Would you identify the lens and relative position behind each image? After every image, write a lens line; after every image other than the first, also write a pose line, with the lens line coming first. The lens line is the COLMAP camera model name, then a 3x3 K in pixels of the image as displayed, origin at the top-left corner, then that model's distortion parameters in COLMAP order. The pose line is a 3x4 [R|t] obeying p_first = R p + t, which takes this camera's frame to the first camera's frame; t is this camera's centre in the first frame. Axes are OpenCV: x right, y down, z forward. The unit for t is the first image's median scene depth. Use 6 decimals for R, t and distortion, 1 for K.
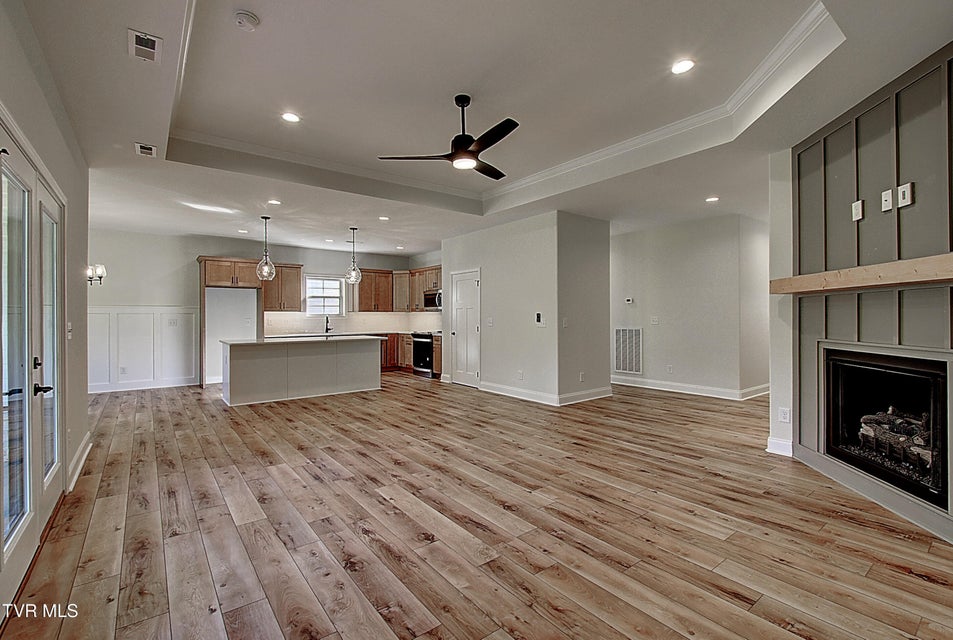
lens RADIAL K [[426.2, 0, 478.3], [0, 426.2, 318.8], [0, 0, 1]] dist [0.002770, -0.000527]
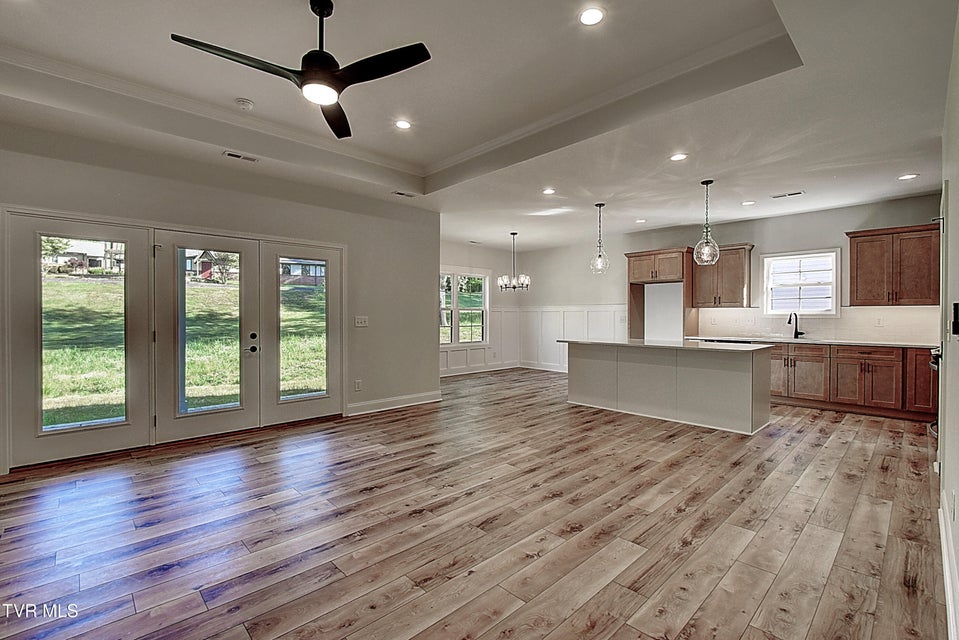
lens RADIAL K [[427.9, 0, 482.4], [0, 427.9, 317.7], [0, 0, 1]] dist [0.000440, -0.000083]
pose [[0.101358, 0.010429, -0.994795, 0.670410], [-0.008472, 0.999918, 0.009619, -0.006137], [0.994814, 0.007453, 0.101438, 1.146665]]
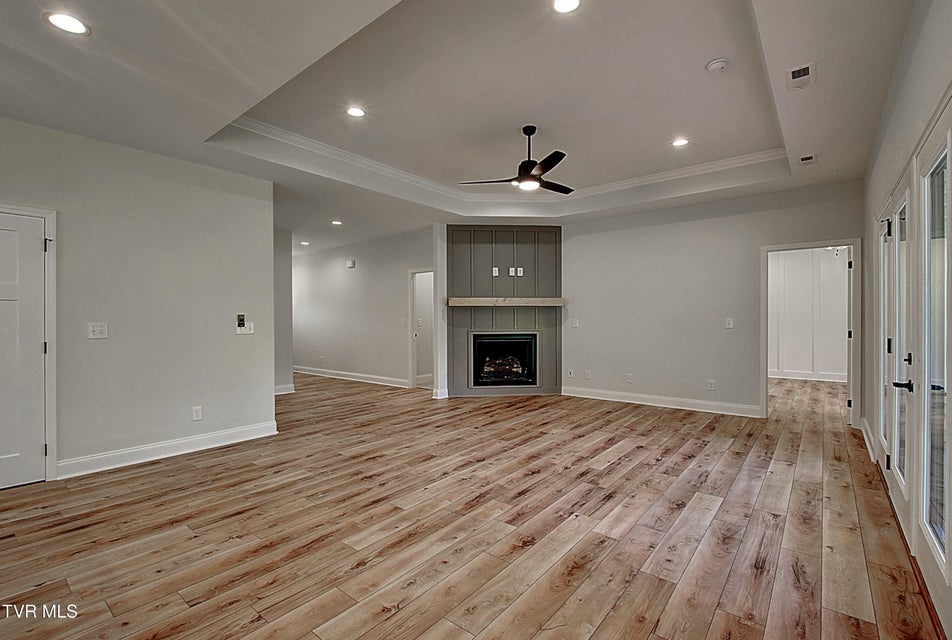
lens RADIAL K [[425.8, 0, 477.8], [0, 425.8, 318.8], [0, 0, 1]] dist [0.002770, -0.000527]
pose [[-0.223388, 0.003307, 0.974724, -1.090541], [0.011574, 0.999933, -0.000740, -0.001247], [-0.974661, 0.011116, -0.223411, 1.345269]]
